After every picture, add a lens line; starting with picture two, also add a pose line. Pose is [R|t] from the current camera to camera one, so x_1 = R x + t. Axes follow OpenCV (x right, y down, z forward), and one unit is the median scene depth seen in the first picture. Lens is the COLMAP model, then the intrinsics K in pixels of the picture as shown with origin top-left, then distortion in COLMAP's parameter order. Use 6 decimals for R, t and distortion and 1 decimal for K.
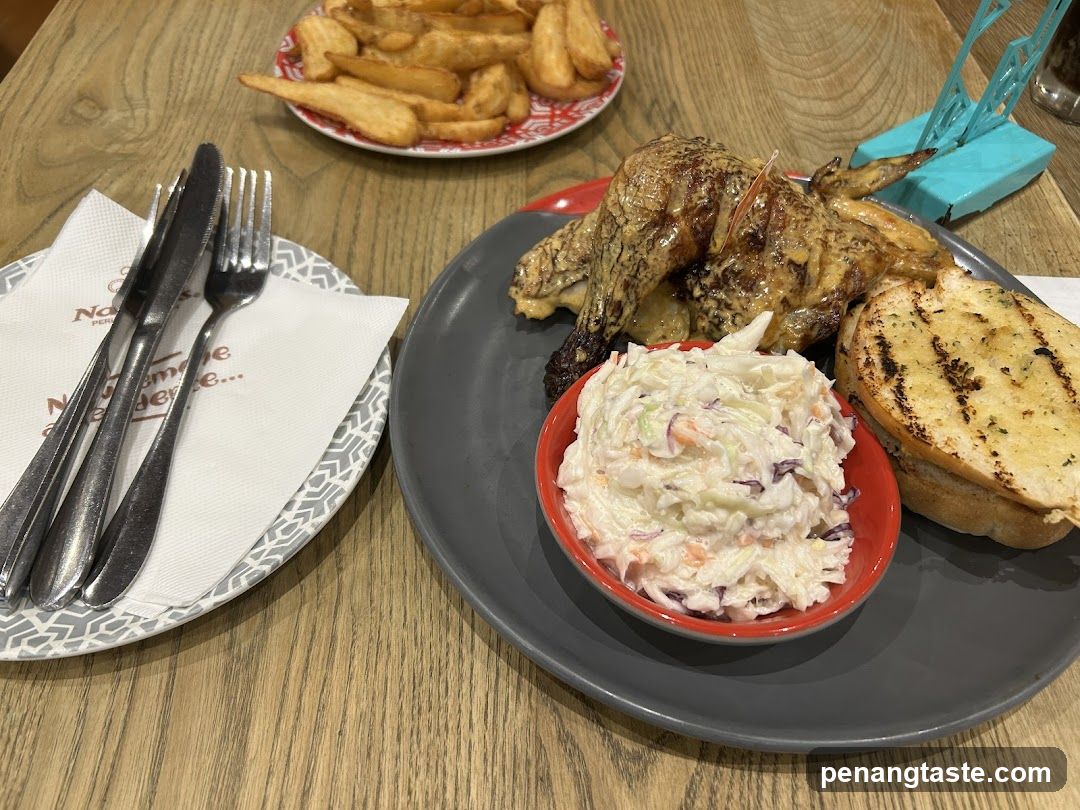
lens RADIAL K [[761.1, 0, 540.8], [0, 761.1, 403.3], [0, 0, 1]] dist [0.025302, -0.015237]
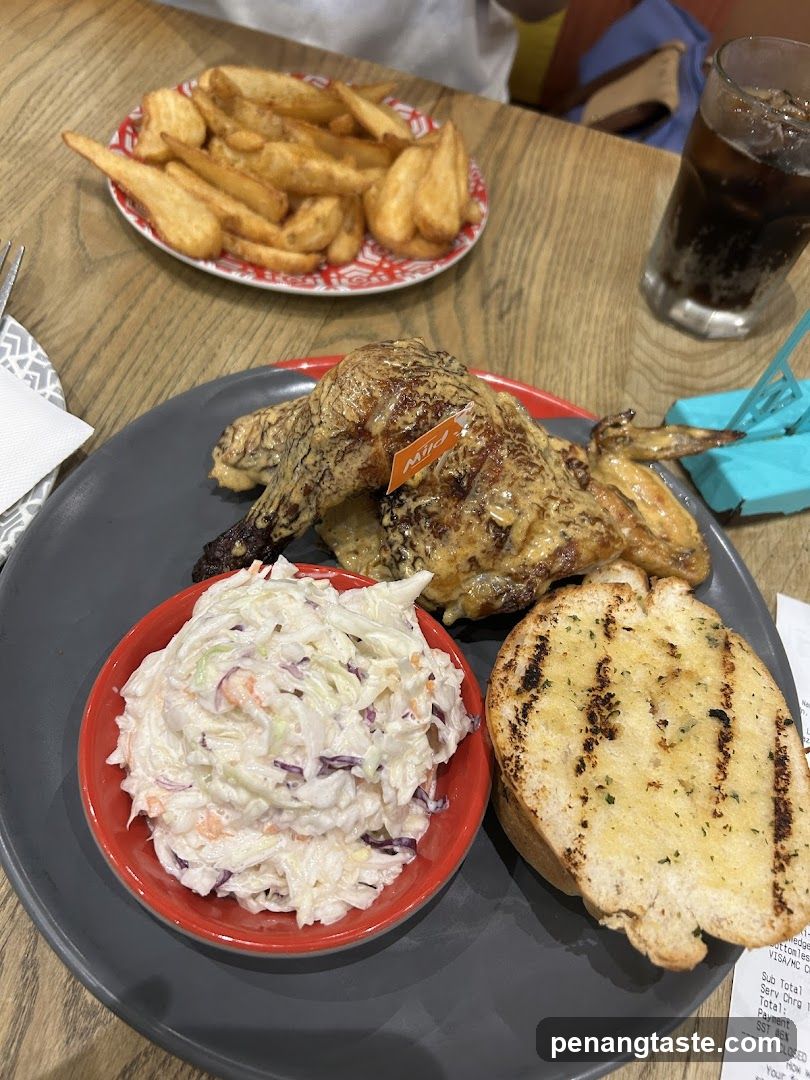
lens RADIAL K [[761.1, 0, 405.5], [0, 761.1, 538.6], [0, 0, 1]] dist [0.025302, -0.015237]
pose [[0.951032, 0.302338, -0.064269, 0.291079], [-0.299317, 0.952704, 0.052579, -0.179146], [0.077126, -0.030768, 0.996546, 0.116503]]
